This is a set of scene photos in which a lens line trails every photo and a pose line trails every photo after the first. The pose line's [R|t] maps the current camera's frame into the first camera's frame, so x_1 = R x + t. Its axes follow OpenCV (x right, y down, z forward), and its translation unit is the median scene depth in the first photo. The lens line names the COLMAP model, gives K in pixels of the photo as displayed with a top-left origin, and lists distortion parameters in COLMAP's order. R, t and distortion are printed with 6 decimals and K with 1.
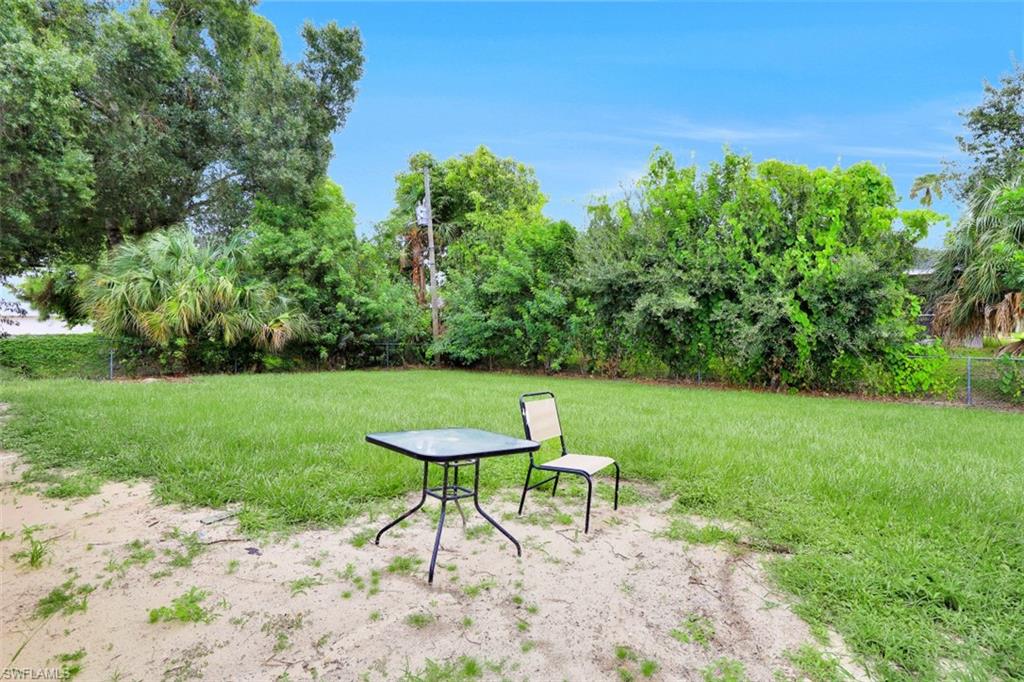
lens RADIAL K [[486.6, 0, 510.0], [0, 486.6, 329.8], [0, 0, 1]] dist [-0.022016, 0.004722]
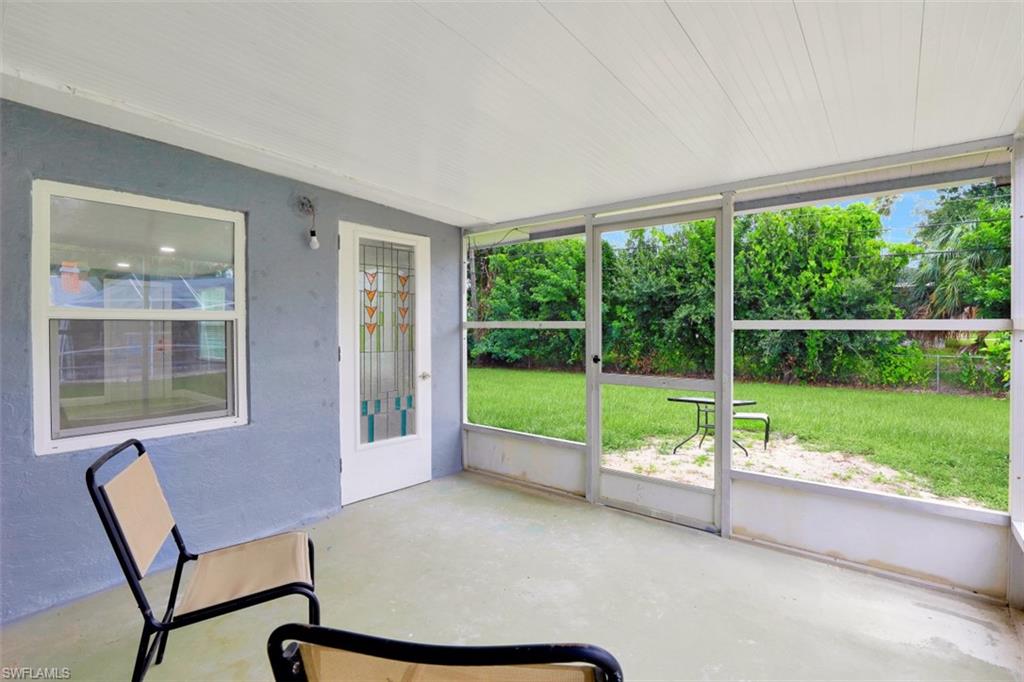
lens RADIAL K [[473.1, 0, 517.9], [0, 473.1, 332.1], [0, 0, 1]] dist [-0.034475, 0.008098]
pose [[0.999387, 0.000017, 0.034996, -0.212624], [-0.000164, 0.999991, 0.004201, -0.011438], [-0.034995, -0.004204, 0.999379, -0.202811]]
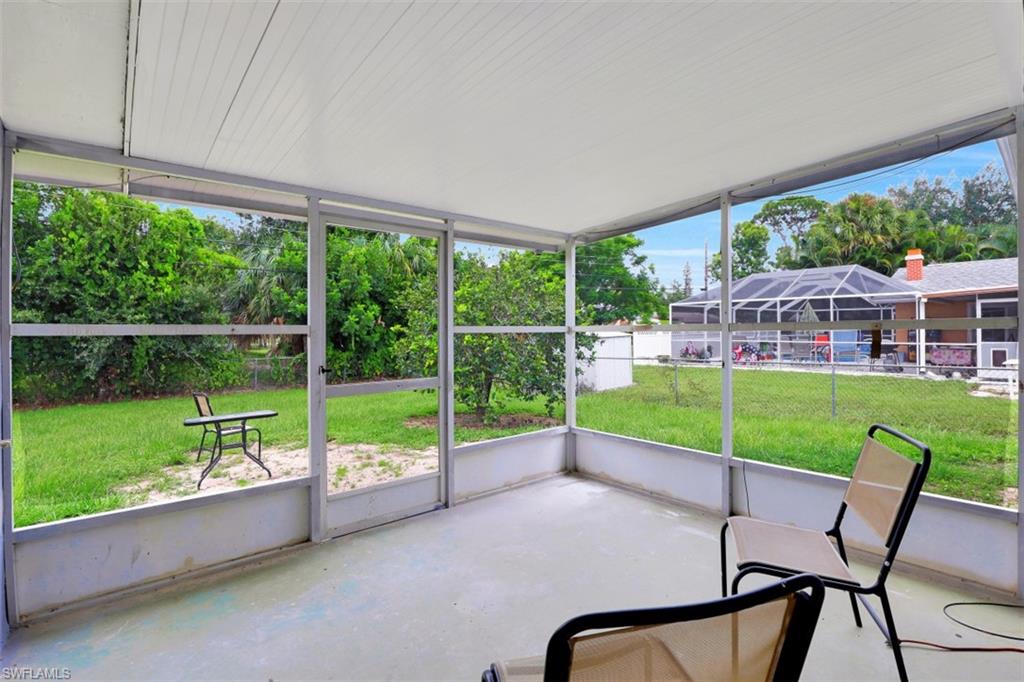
lens RADIAL K [[486.6, 0, 520.9], [0, 486.6, 335.2], [0, 0, 1]] dist [-0.022016, 0.004722]
pose [[0.151961, -0.006363, 0.988366, -0.384099], [0.012777, 0.999908, 0.004473, -0.011578], [-0.988304, 0.011949, 0.152029, -0.058373]]
